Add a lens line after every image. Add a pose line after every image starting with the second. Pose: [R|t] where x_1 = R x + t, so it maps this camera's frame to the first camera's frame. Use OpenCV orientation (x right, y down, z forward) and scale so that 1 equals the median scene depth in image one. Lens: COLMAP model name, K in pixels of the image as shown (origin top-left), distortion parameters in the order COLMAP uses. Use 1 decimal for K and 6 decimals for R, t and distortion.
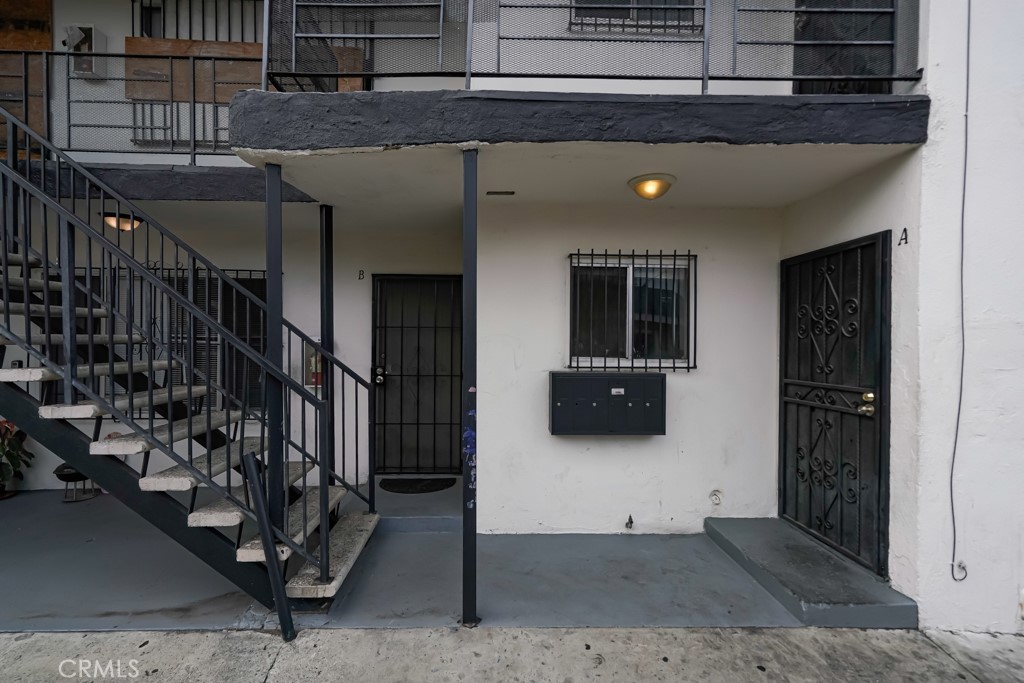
lens RADIAL K [[459.8, 0, 496.5], [0, 459.8, 341.8], [0, 0, 1]] dist [0.006439, 0.000676]
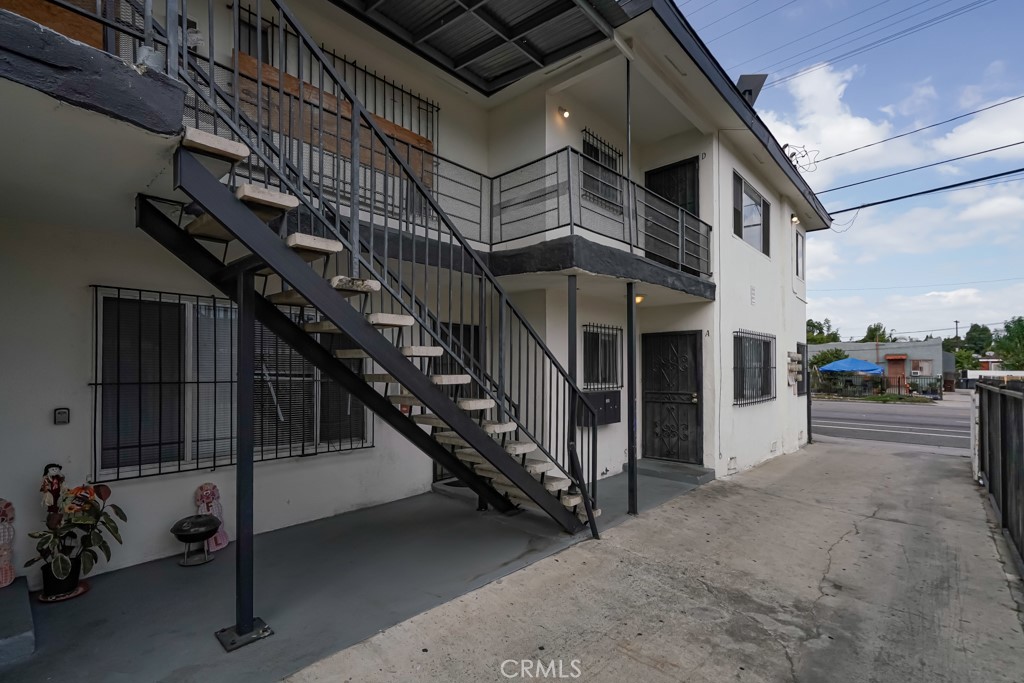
lens RADIAL K [[451.7, 0, 507.4], [0, 451.7, 364.3], [0, 0, 1]] dist [-0.000252, -0.000363]
pose [[0.709083, 0.005037, 0.705107, -1.313834], [0.010456, 0.999789, -0.017657, -0.011672], [-0.705047, 0.019892, 0.708881, -0.017655]]
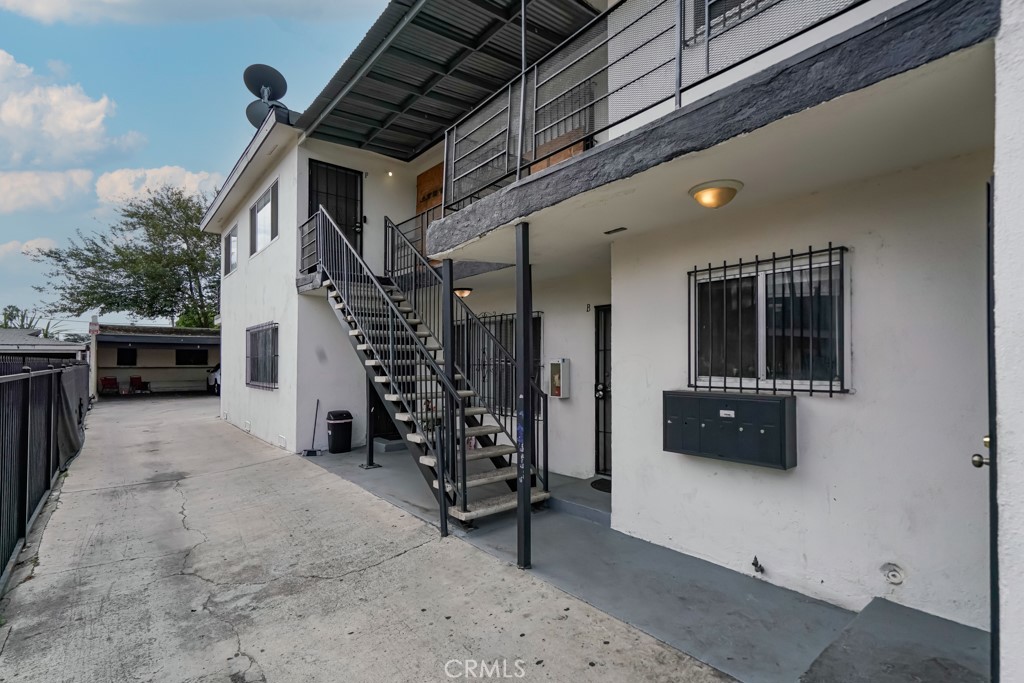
lens RADIAL K [[482.4, 0, 507.7], [0, 482.4, 357.2], [0, 0, 1]] dist [0.017543, 0.000933]
pose [[0.614696, -0.017765, -0.788564, 0.752095], [0.005954, 0.999822, -0.017883, 0.009412], [0.788741, 0.006297, 0.614693, 0.053123]]
